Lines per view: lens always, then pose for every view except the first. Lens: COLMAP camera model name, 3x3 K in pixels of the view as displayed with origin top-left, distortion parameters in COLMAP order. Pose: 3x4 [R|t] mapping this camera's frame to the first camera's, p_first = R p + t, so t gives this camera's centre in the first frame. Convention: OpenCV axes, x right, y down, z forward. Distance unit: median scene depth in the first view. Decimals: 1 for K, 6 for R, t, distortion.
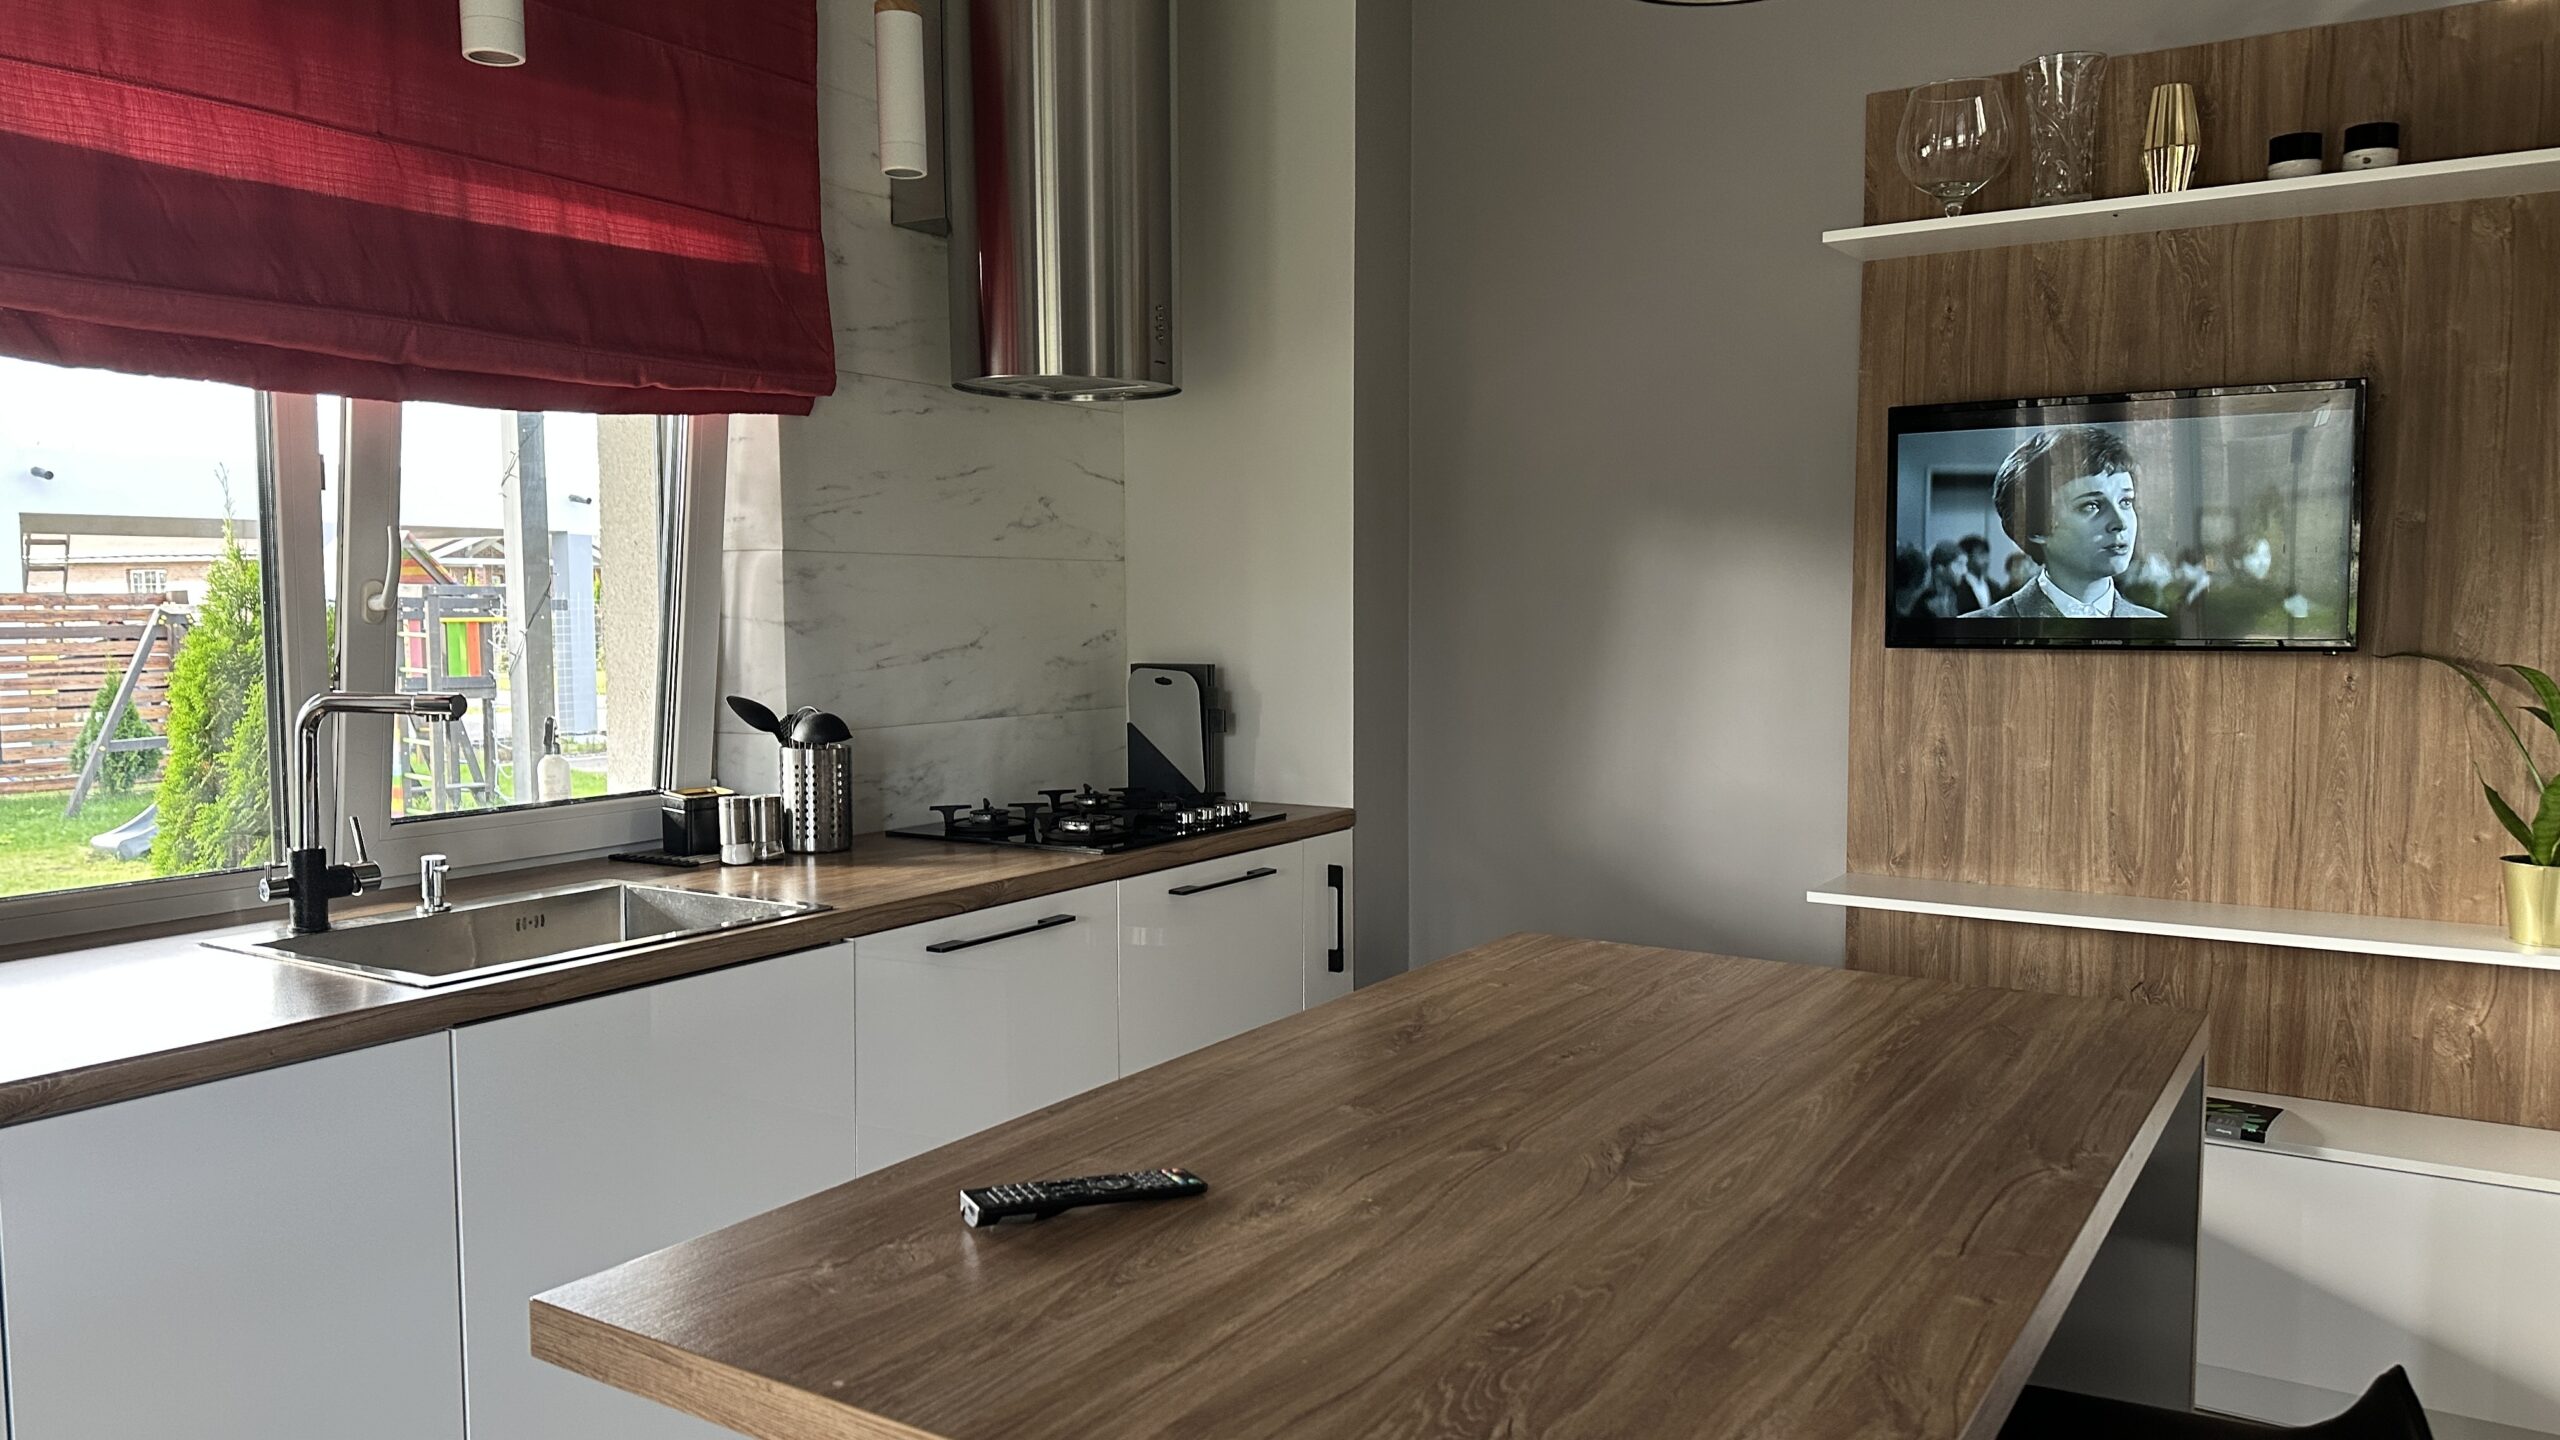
lens RADIAL K [[1816.8, 0, 1277.8], [0, 1816.8, 700.5], [0, 0, 1]] dist [0.120252, -0.172019]
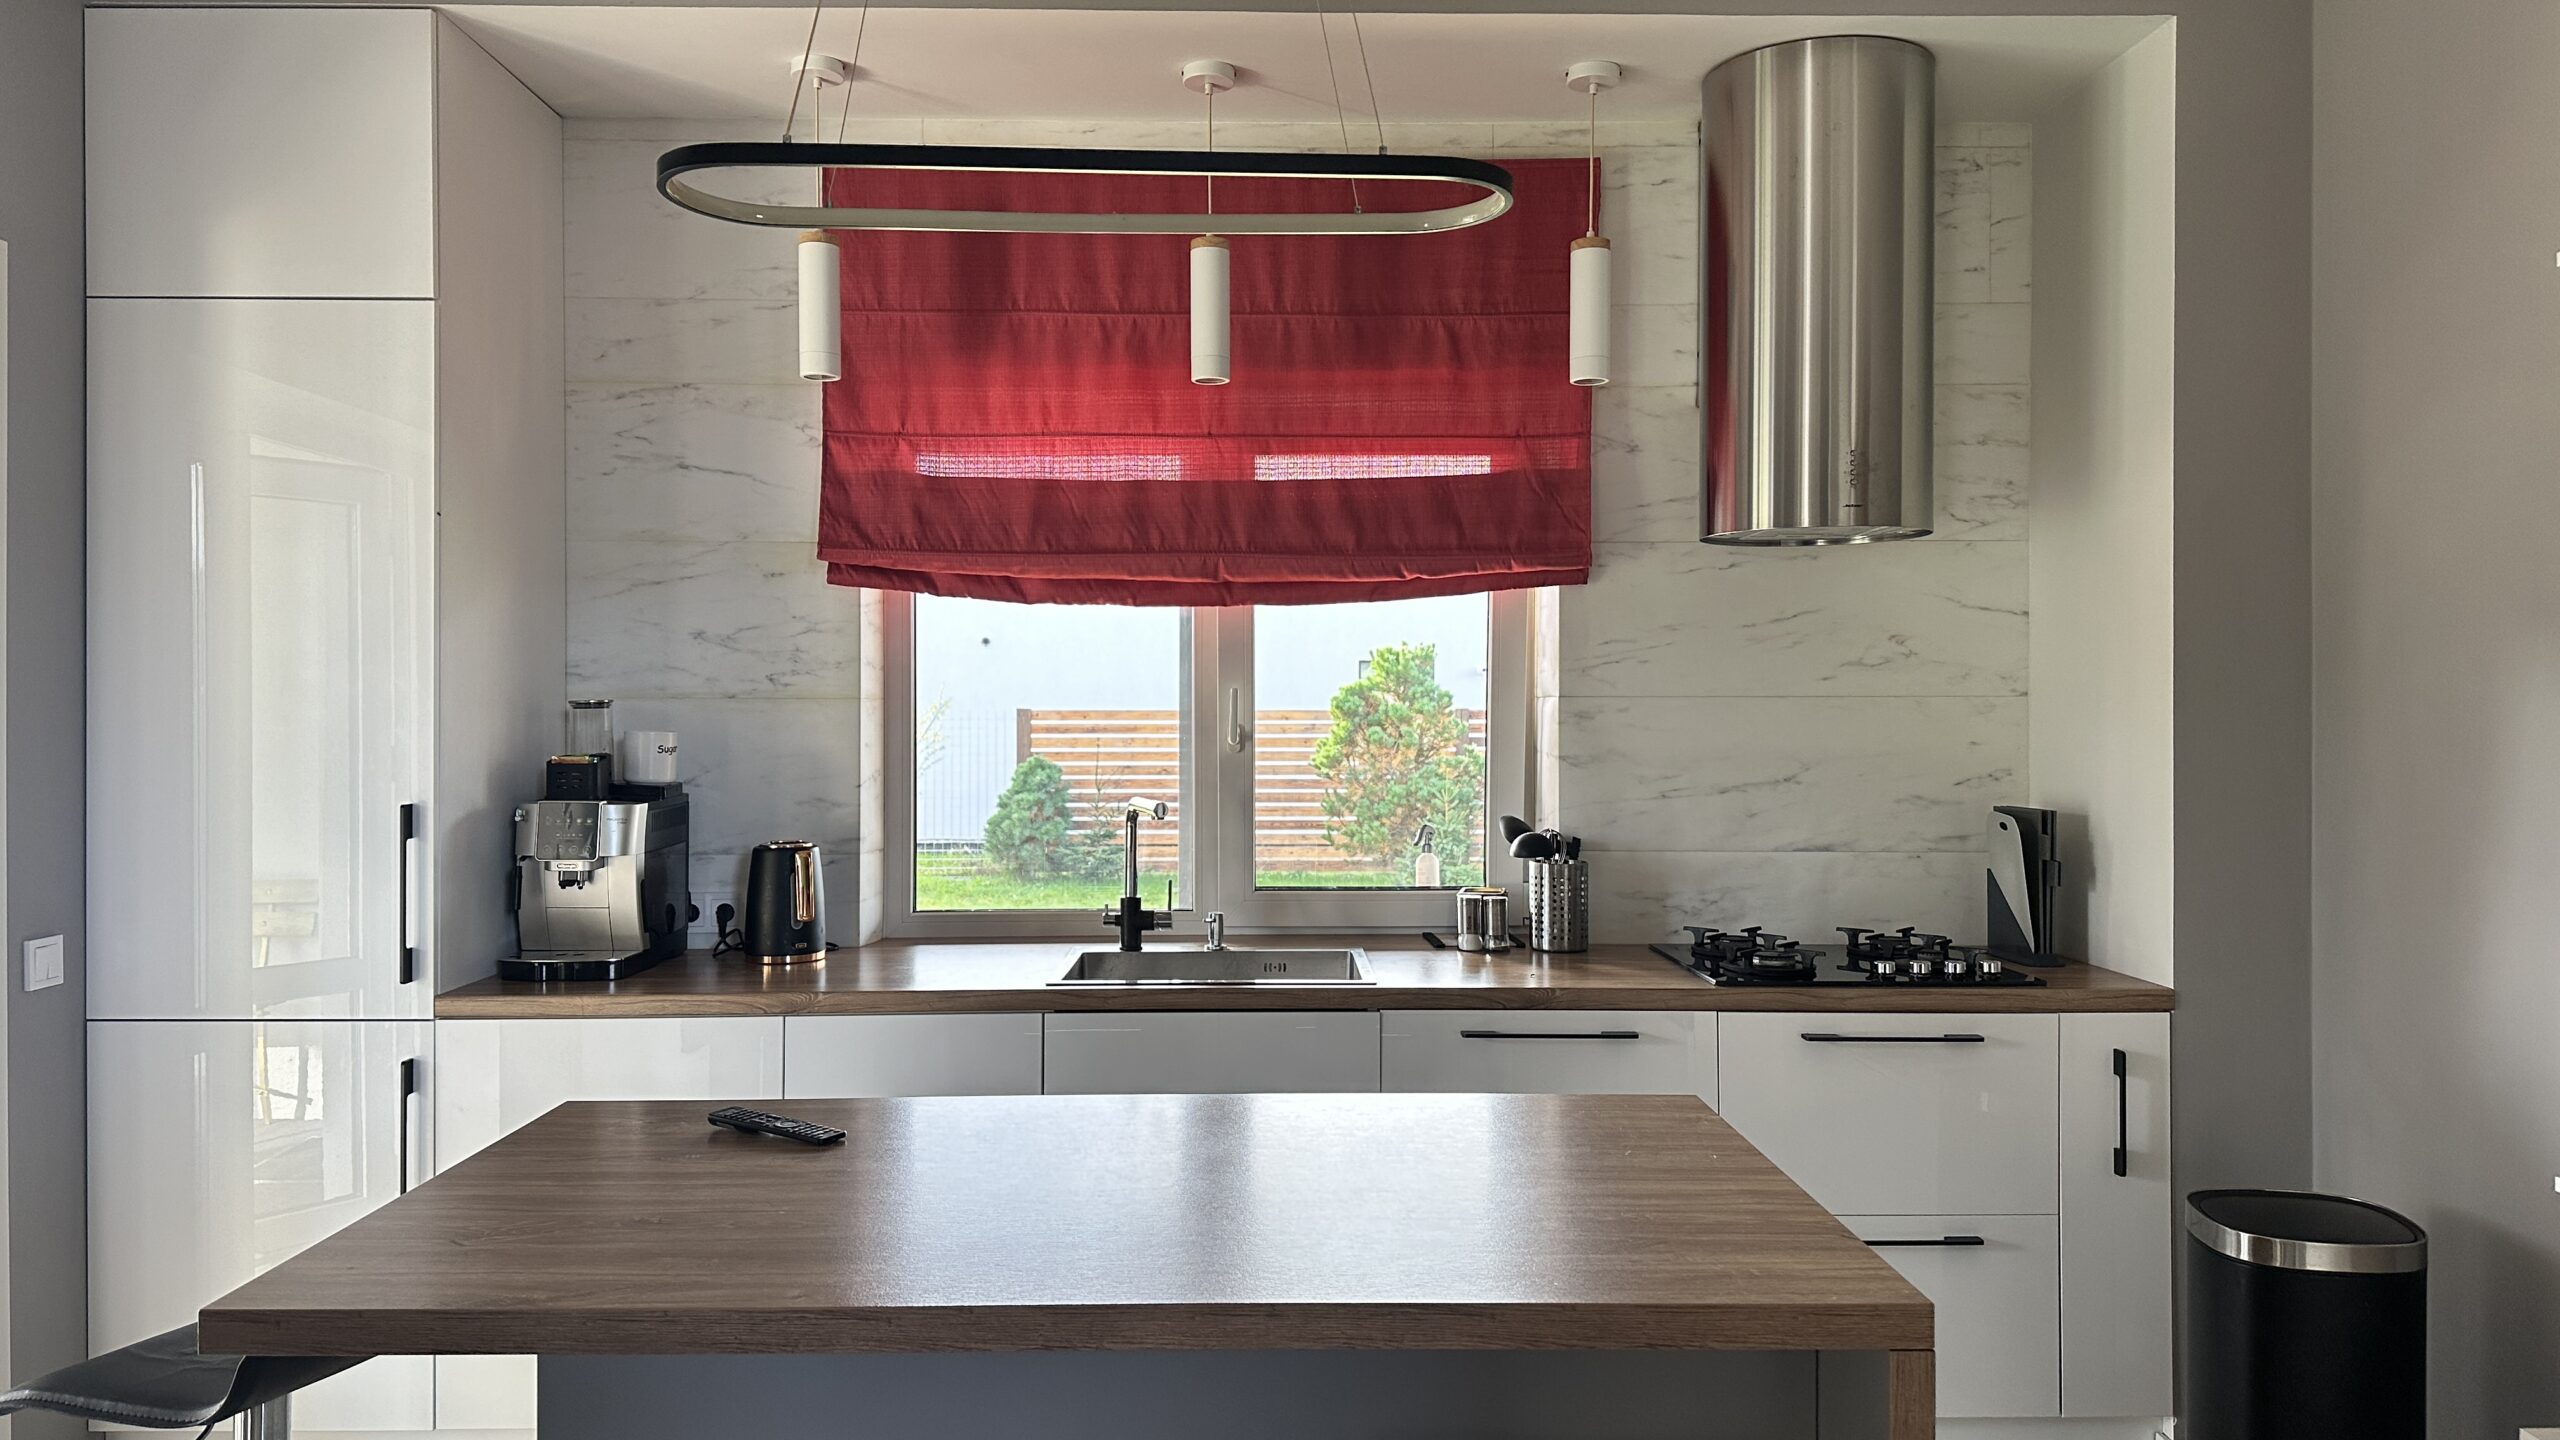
lens RADIAL K [[1816.8, 0, 1277.8], [0, 1816.8, 700.5], [0, 0, 1]] dist [0.120252, -0.172019]
pose [[0.529255, -0.003505, -0.848456, 0.654308], [-0.047180, 0.998323, -0.033555, -0.030975], [0.847150, 0.057789, 0.528202, 0.213940]]
